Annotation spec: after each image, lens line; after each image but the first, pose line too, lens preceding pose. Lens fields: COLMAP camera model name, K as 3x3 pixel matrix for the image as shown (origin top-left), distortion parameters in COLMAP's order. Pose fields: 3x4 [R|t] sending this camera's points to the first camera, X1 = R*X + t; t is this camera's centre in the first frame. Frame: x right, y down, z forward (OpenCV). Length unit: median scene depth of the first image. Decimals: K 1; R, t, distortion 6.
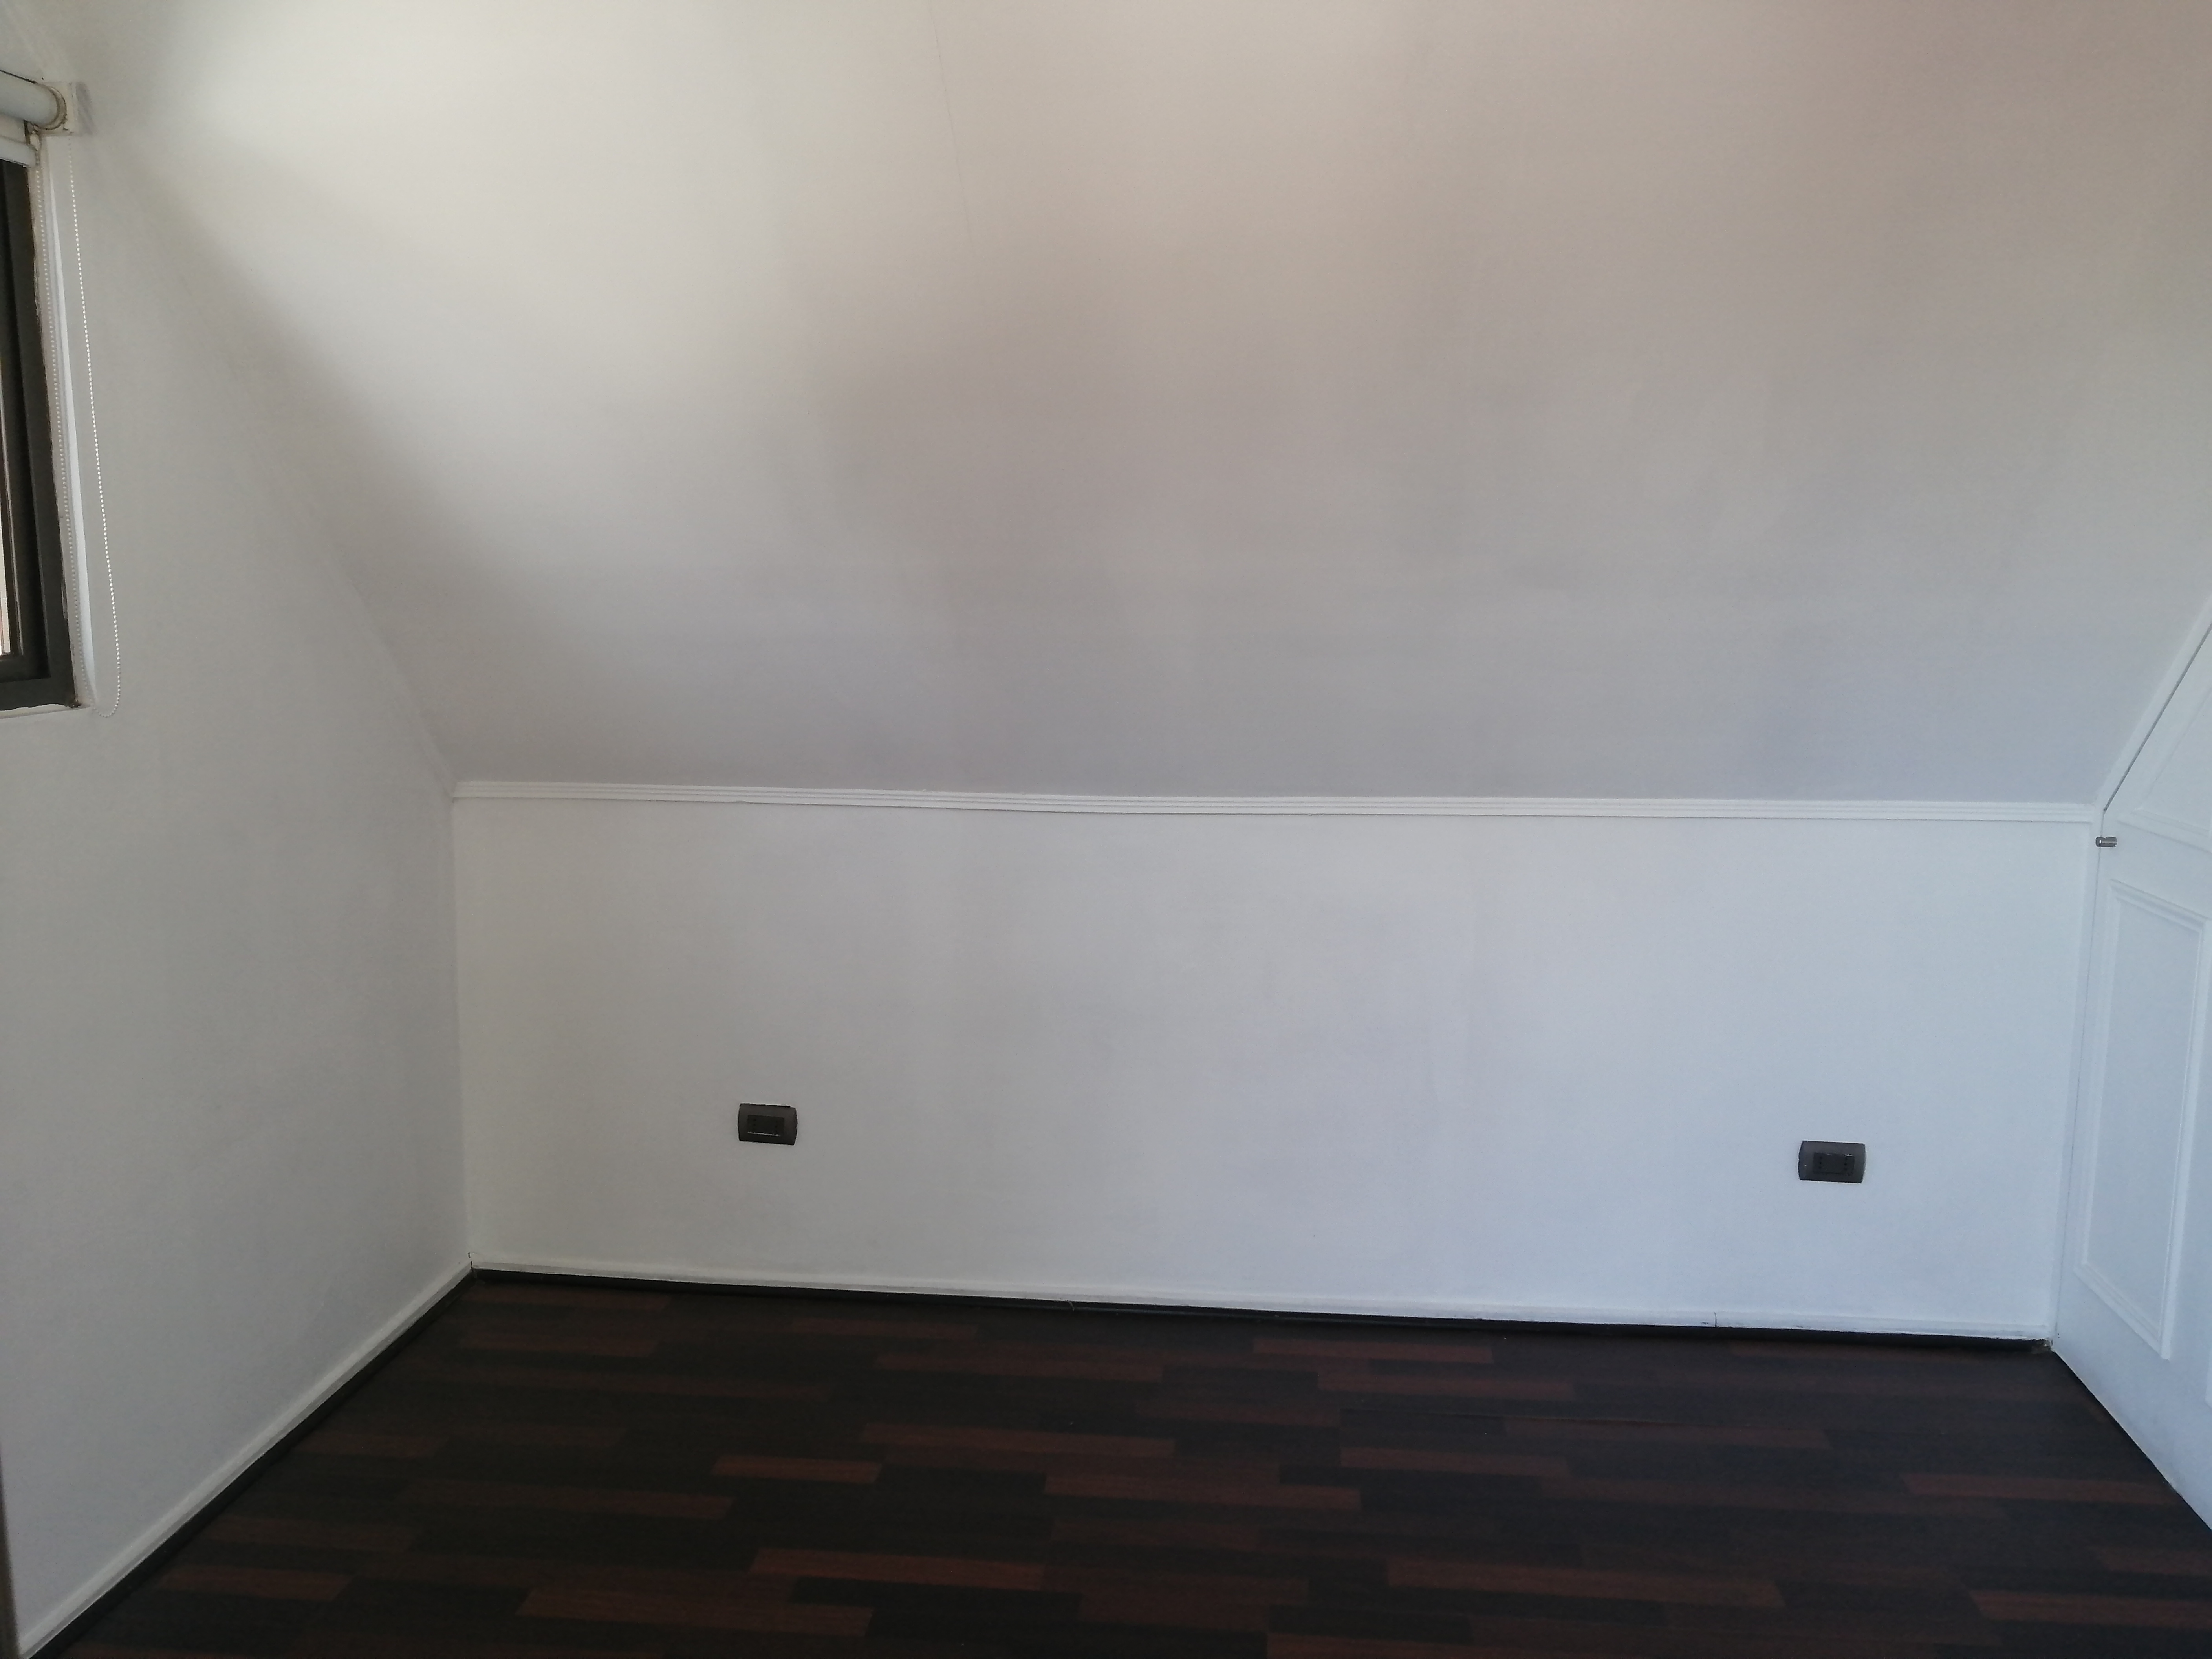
lens RADIAL K [[1751.8, 0, 1151.8], [0, 1751.8, 822.6], [0, 0, 1]] dist [0.021996, -0.024053]
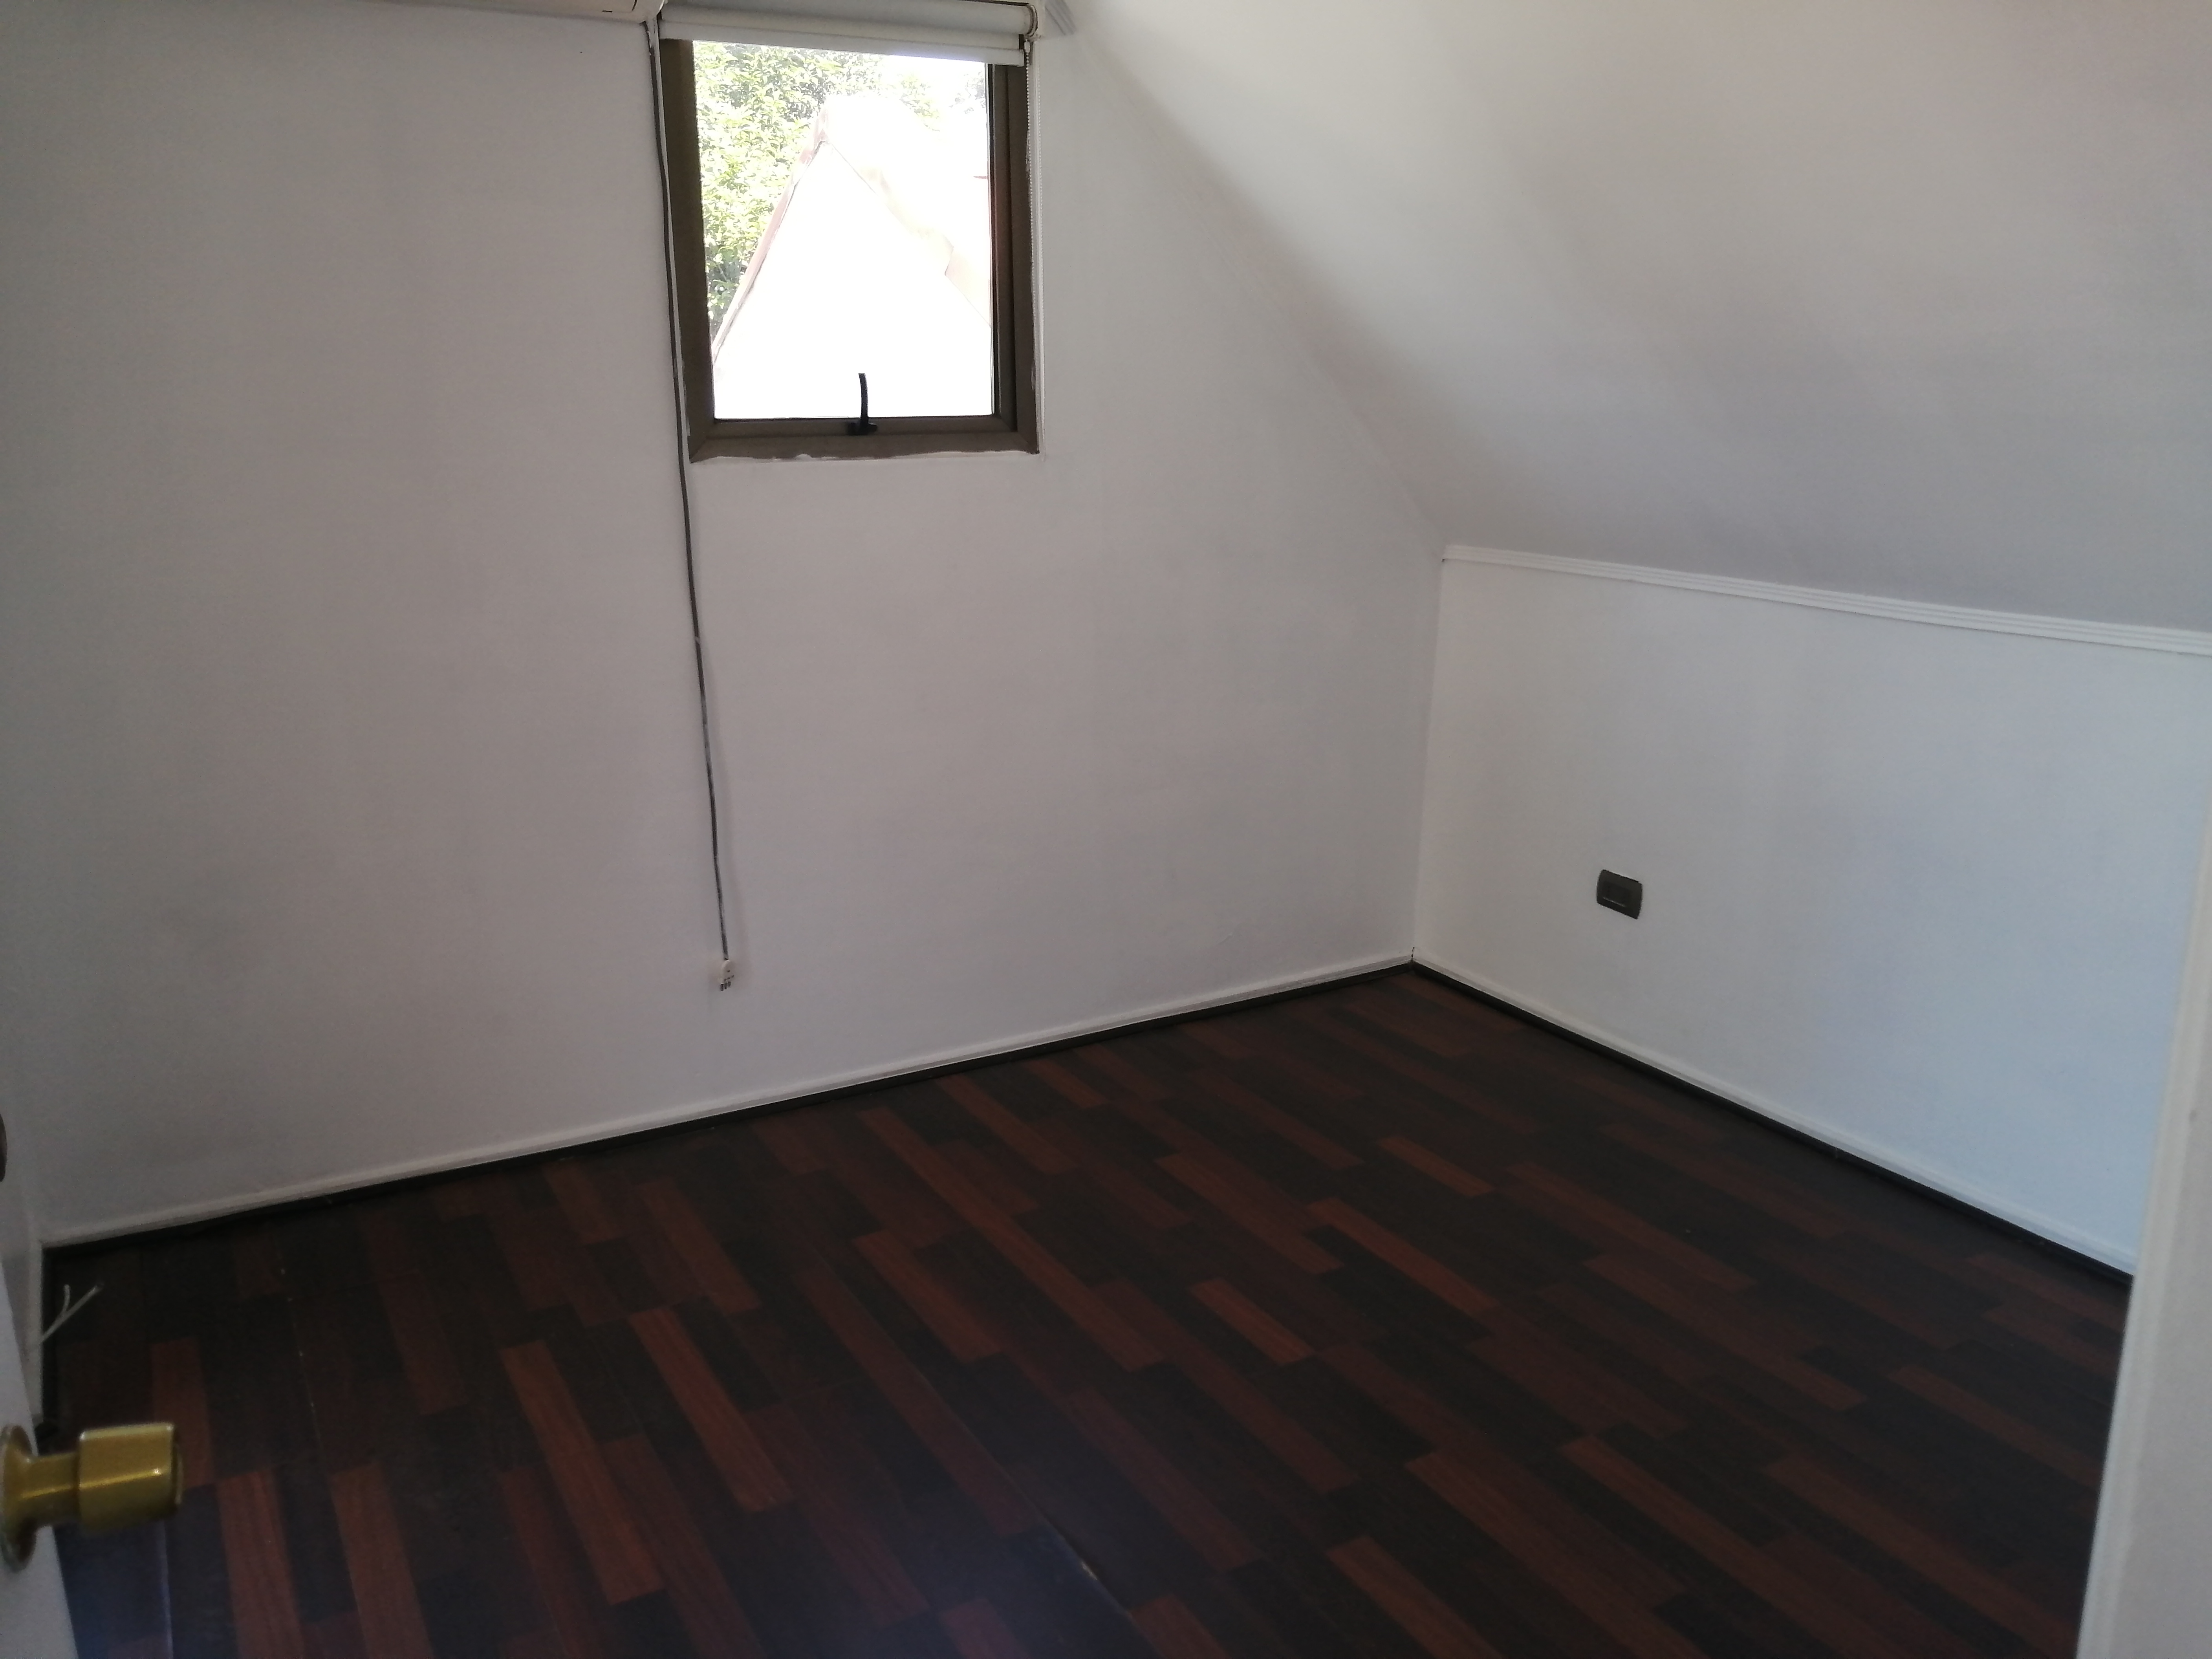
lens RADIAL K [[1751.8, 0, 1120.3], [0, 1751.8, 792.1], [0, 0, 1]] dist [0.021996, -0.024053]
pose [[0.595615, 0.177370, -0.783443, 0.483188], [-0.111331, 0.984132, 0.138165, 0.001373], [0.795518, 0.004928, 0.605910, 0.153814]]
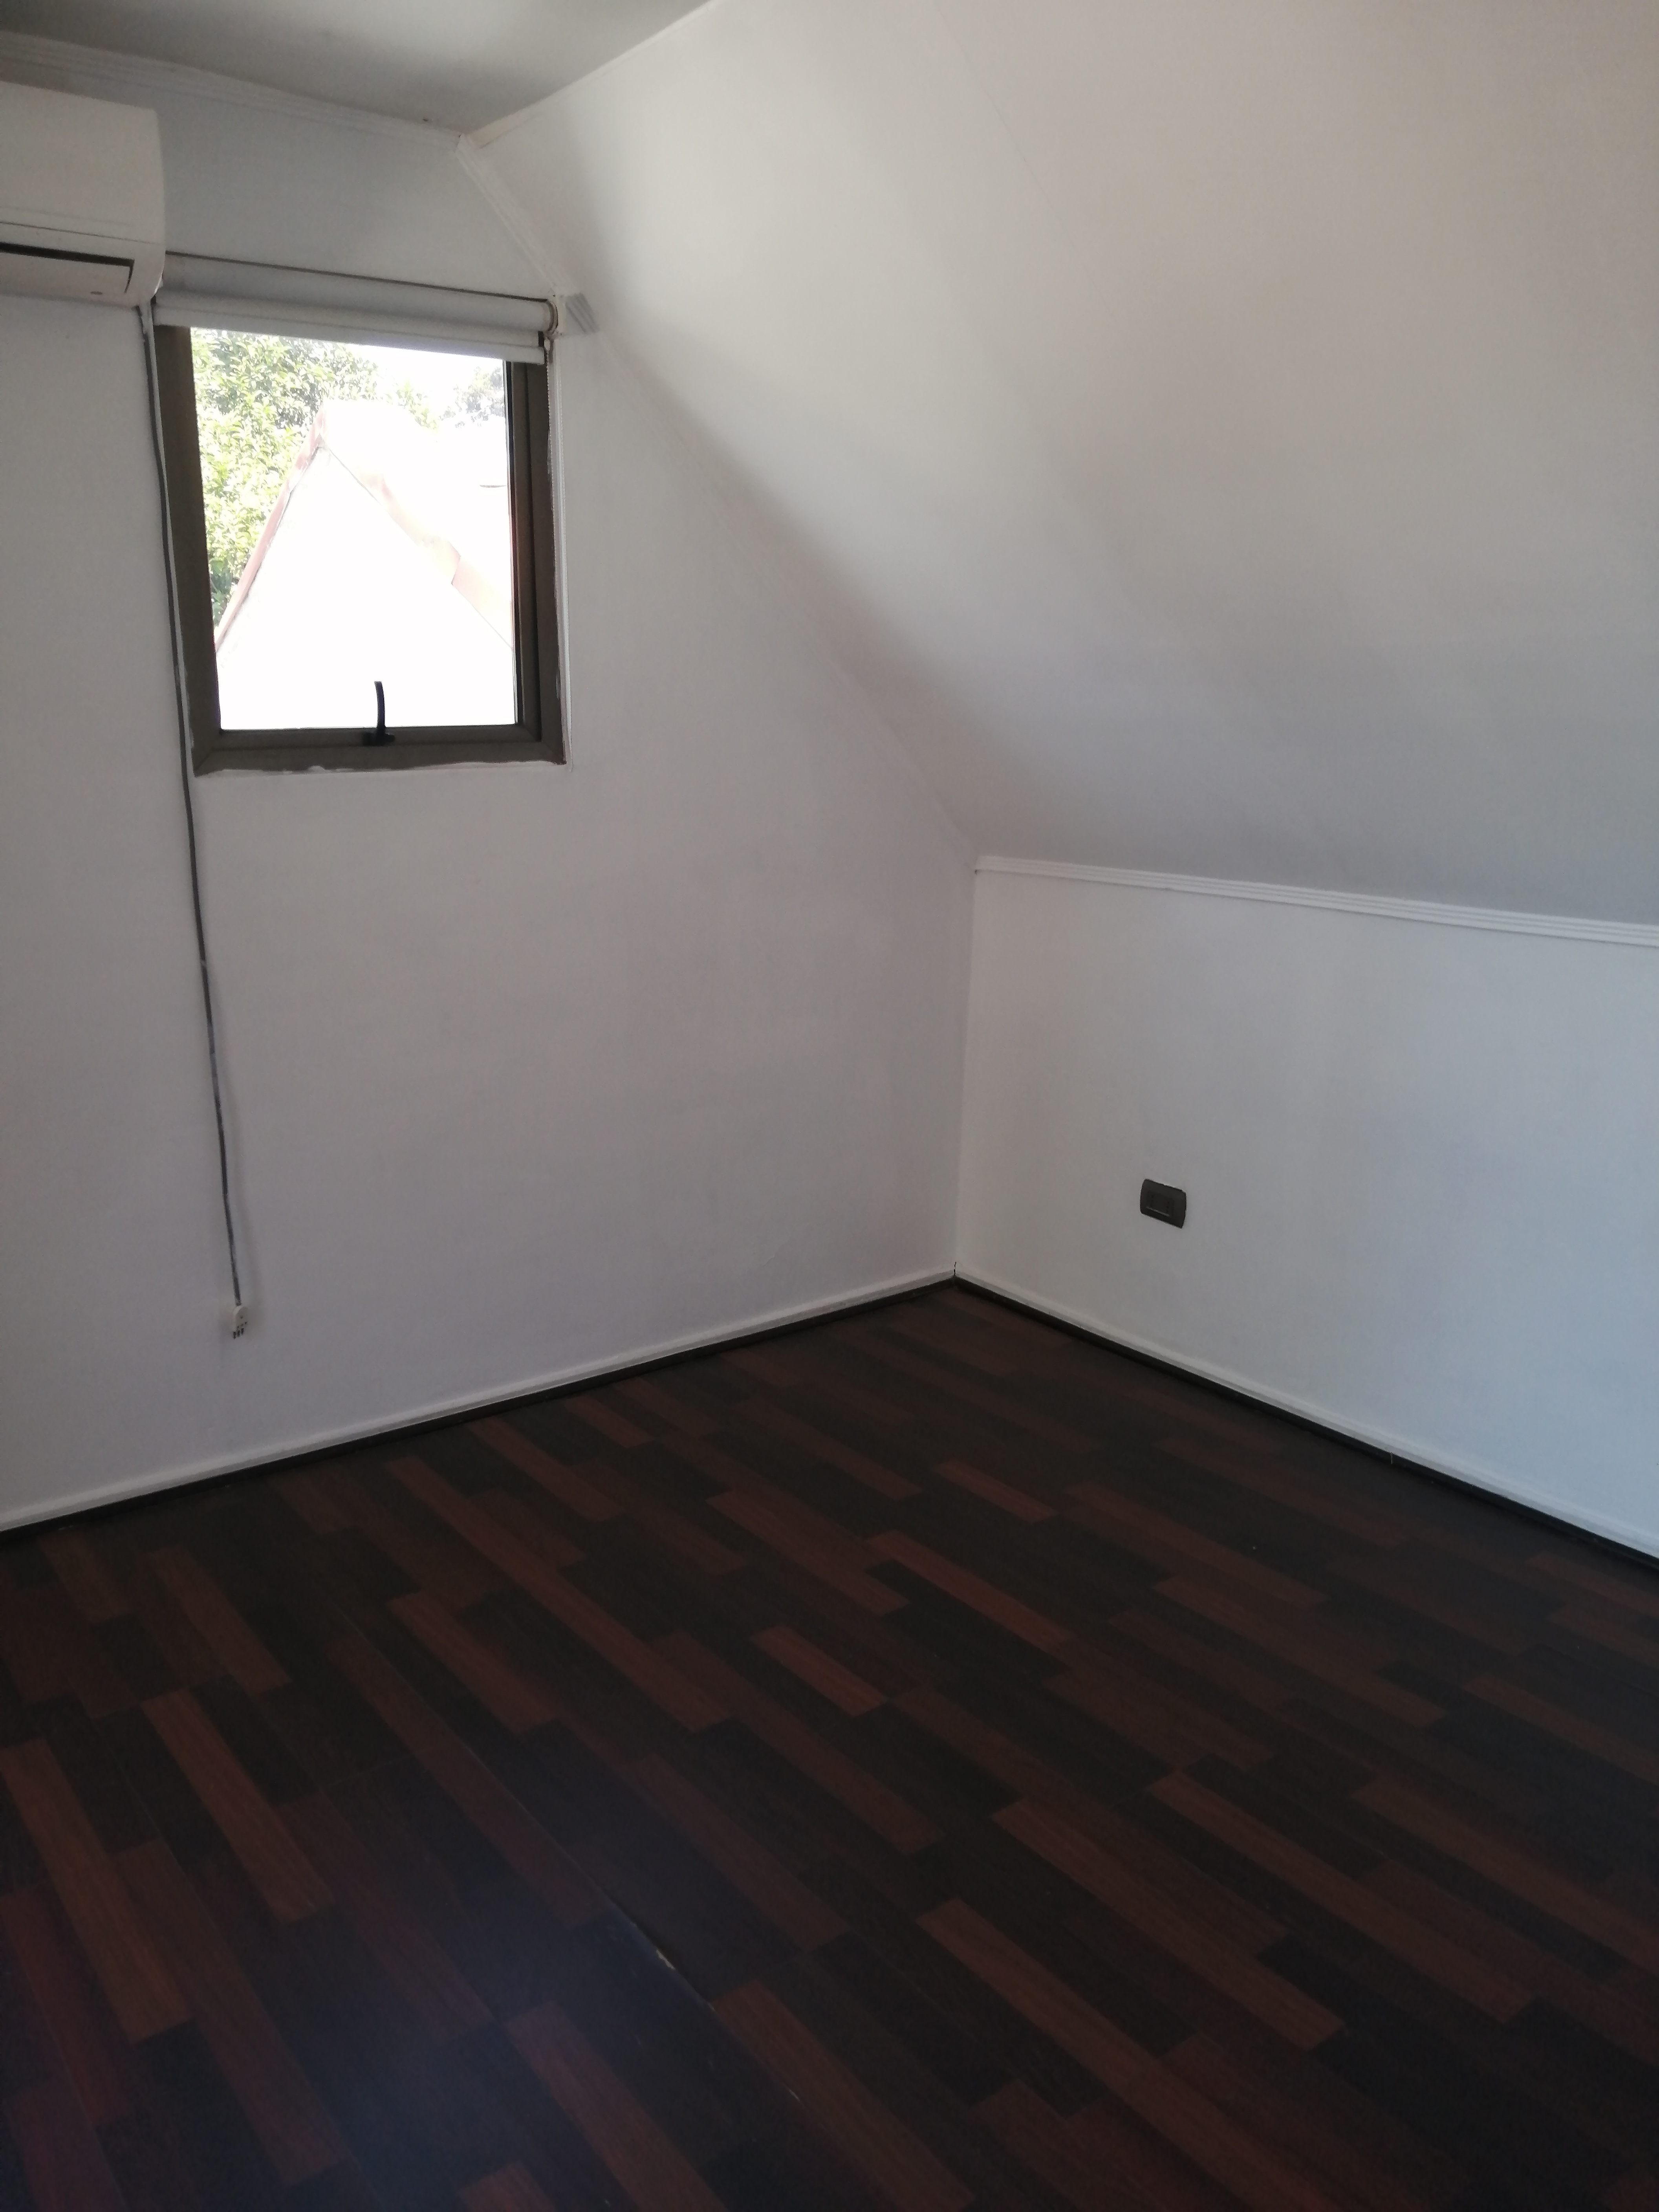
lens RADIAL K [[1751.8, 0, 817.3], [0, 1751.8, 1057.2], [0, 0, 1]] dist [0.021996, -0.024053]
pose [[0.679957, 0.141206, -0.719527, 0.441541], [-0.099676, 0.989973, 0.100086, 0.003740], [0.726446, 0.003666, 0.687214, 0.162567]]
